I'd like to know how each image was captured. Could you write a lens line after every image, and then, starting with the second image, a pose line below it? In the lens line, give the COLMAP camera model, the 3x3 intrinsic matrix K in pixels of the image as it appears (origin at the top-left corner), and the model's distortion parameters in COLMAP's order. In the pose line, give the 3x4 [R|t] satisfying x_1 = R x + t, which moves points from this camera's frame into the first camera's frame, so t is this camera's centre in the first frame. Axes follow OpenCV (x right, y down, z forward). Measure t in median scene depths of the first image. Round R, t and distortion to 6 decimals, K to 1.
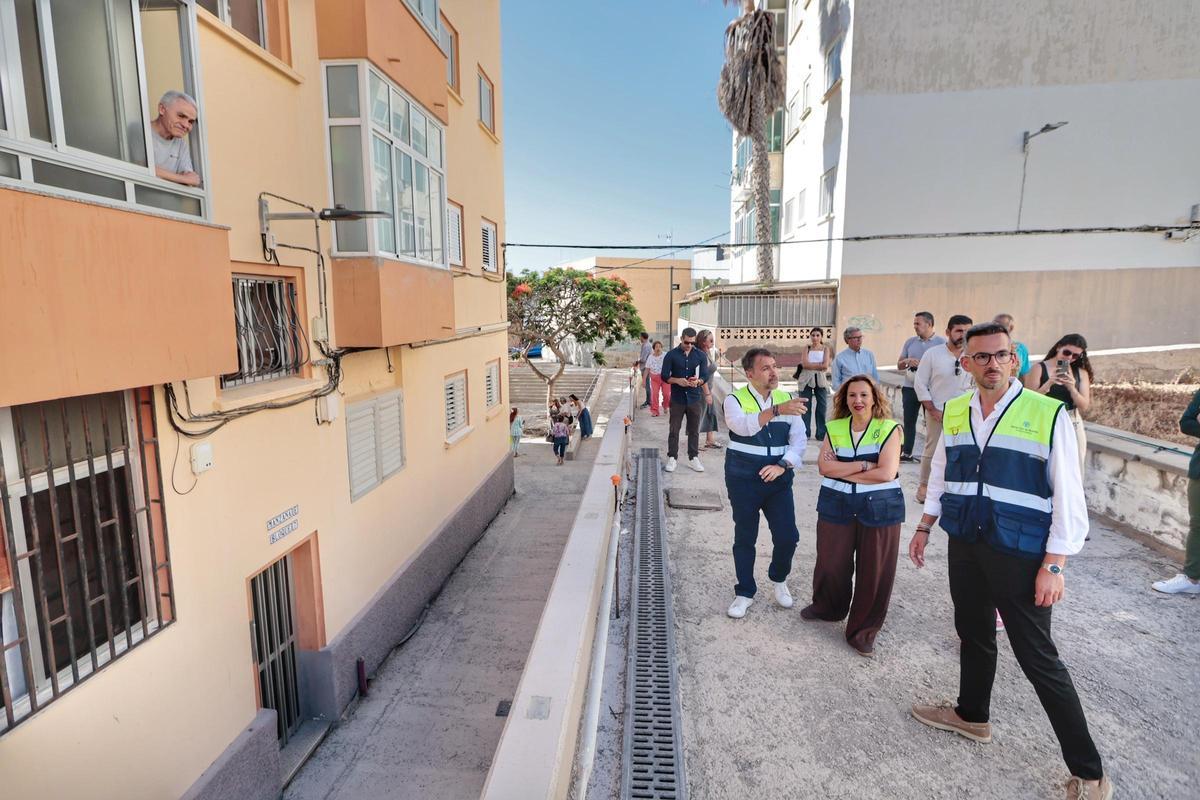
lens RADIAL K [[567.2, 0, 599.7], [0, 567.2, 387.5], [0, 0, 1]] dist [-0.003647, -0.000235]
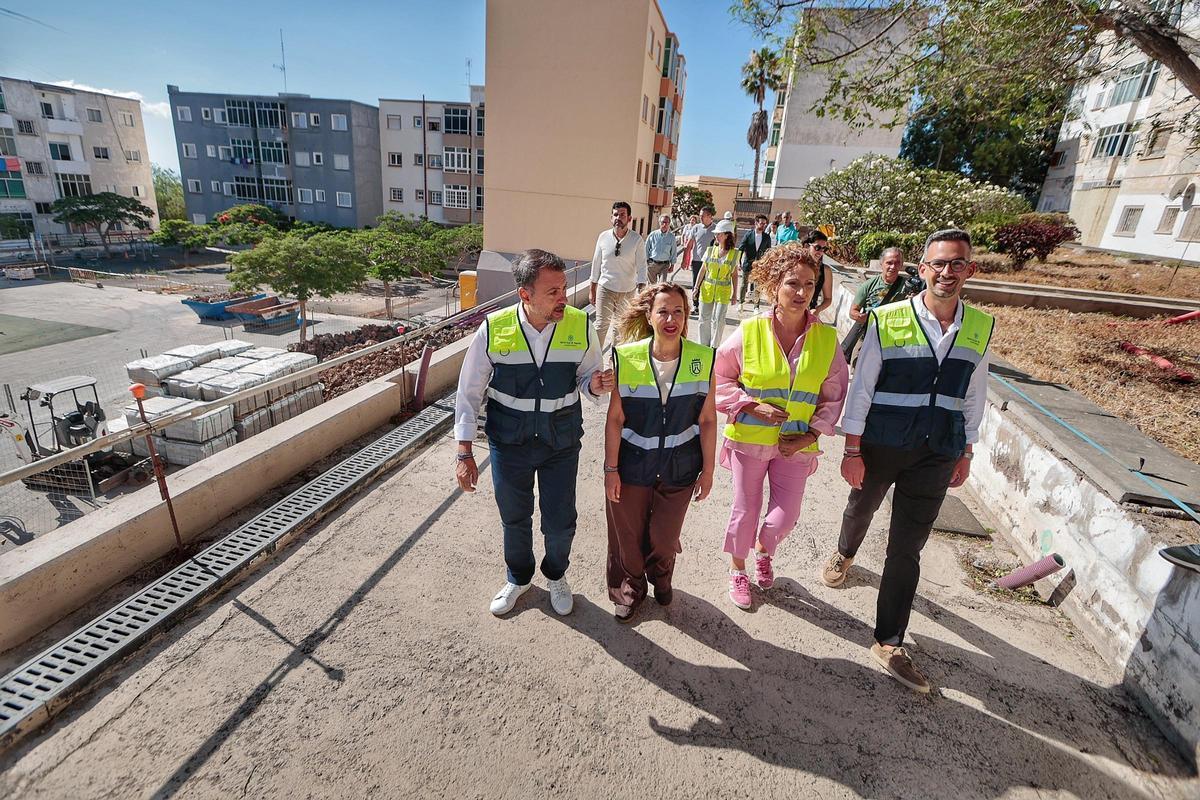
lens RADIAL K [[567.2, 0, 599.7], [0, 567.2, 387.5], [0, 0, 1]] dist [-0.003647, -0.000235]
pose [[0.985707, 0.119038, -0.119210, -0.061358], [-0.095472, 0.977730, 0.186895, 0.382346], [0.138803, -0.172843, 0.975120, -2.709454]]
